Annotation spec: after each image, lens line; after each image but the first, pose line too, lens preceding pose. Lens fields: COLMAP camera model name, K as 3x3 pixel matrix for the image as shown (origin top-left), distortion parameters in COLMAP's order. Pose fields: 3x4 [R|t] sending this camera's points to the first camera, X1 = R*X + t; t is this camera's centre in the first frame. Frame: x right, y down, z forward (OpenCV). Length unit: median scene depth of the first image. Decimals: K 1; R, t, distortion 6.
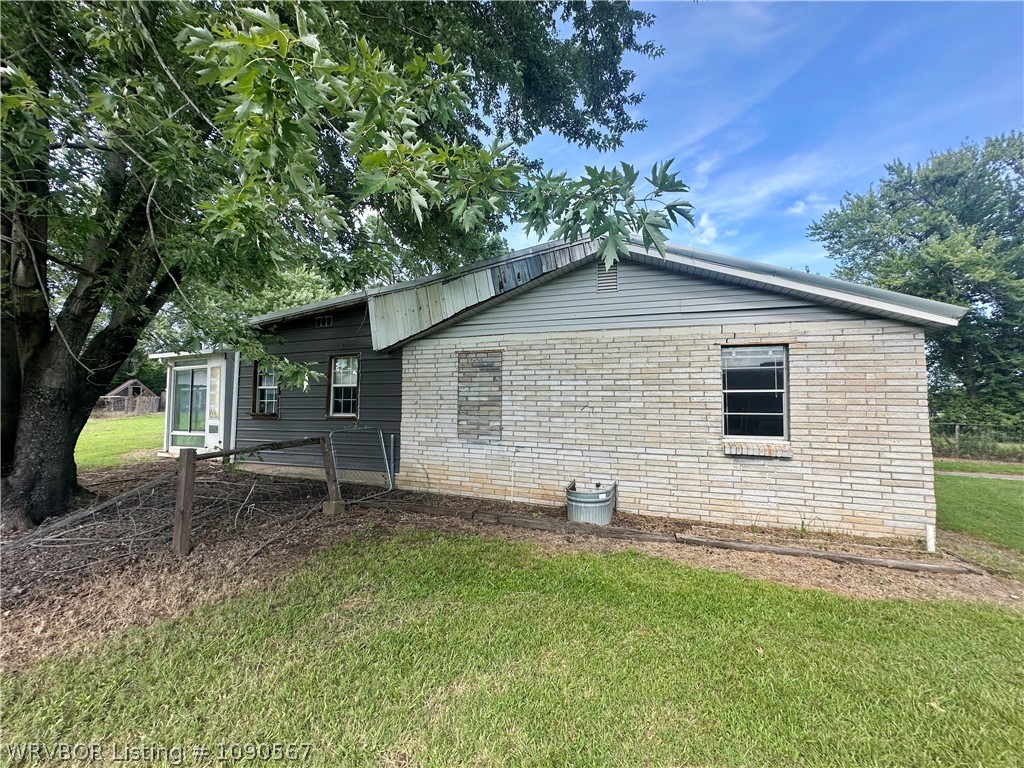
lens RADIAL K [[414.7, 0, 513.4], [0, 414.7, 387.1], [0, 0, 1]] dist [-0.004524, 0.000177]
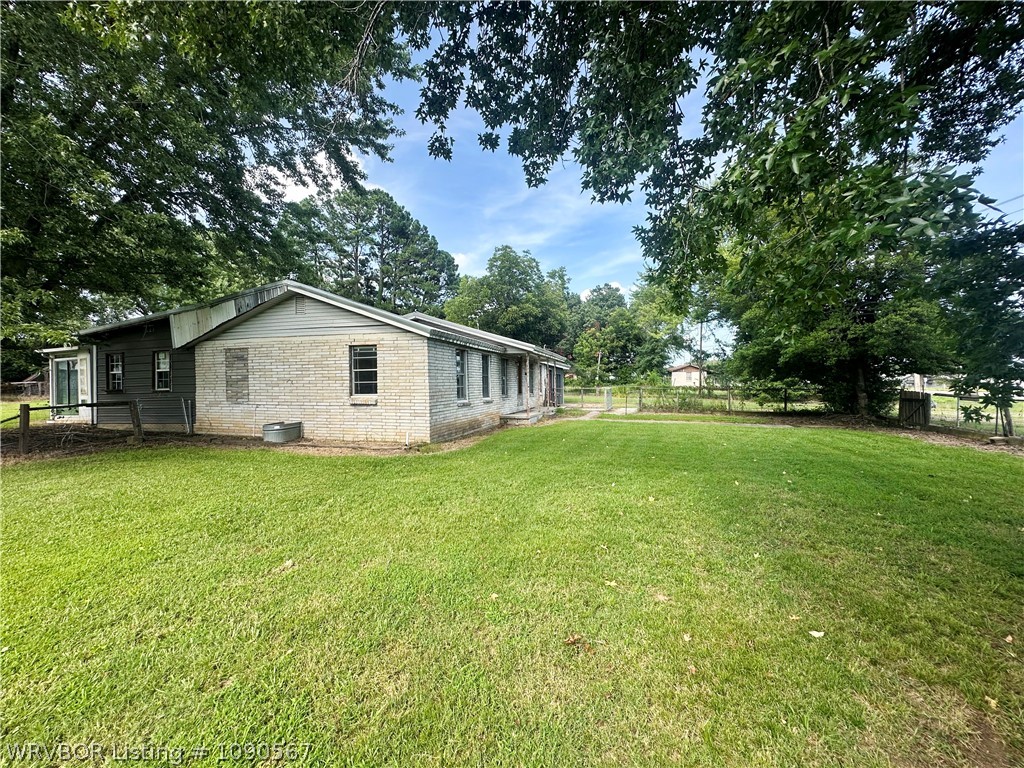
lens RADIAL K [[414.7, 0, 510.9], [0, 414.7, 381.4], [0, 0, 1]] dist [-0.004524, 0.000177]
pose [[0.996879, -0.021705, 0.075907, 0.878675], [0.018464, 0.998898, 0.043150, -0.005672], [-0.076760, -0.041613, 0.996181, -0.734847]]
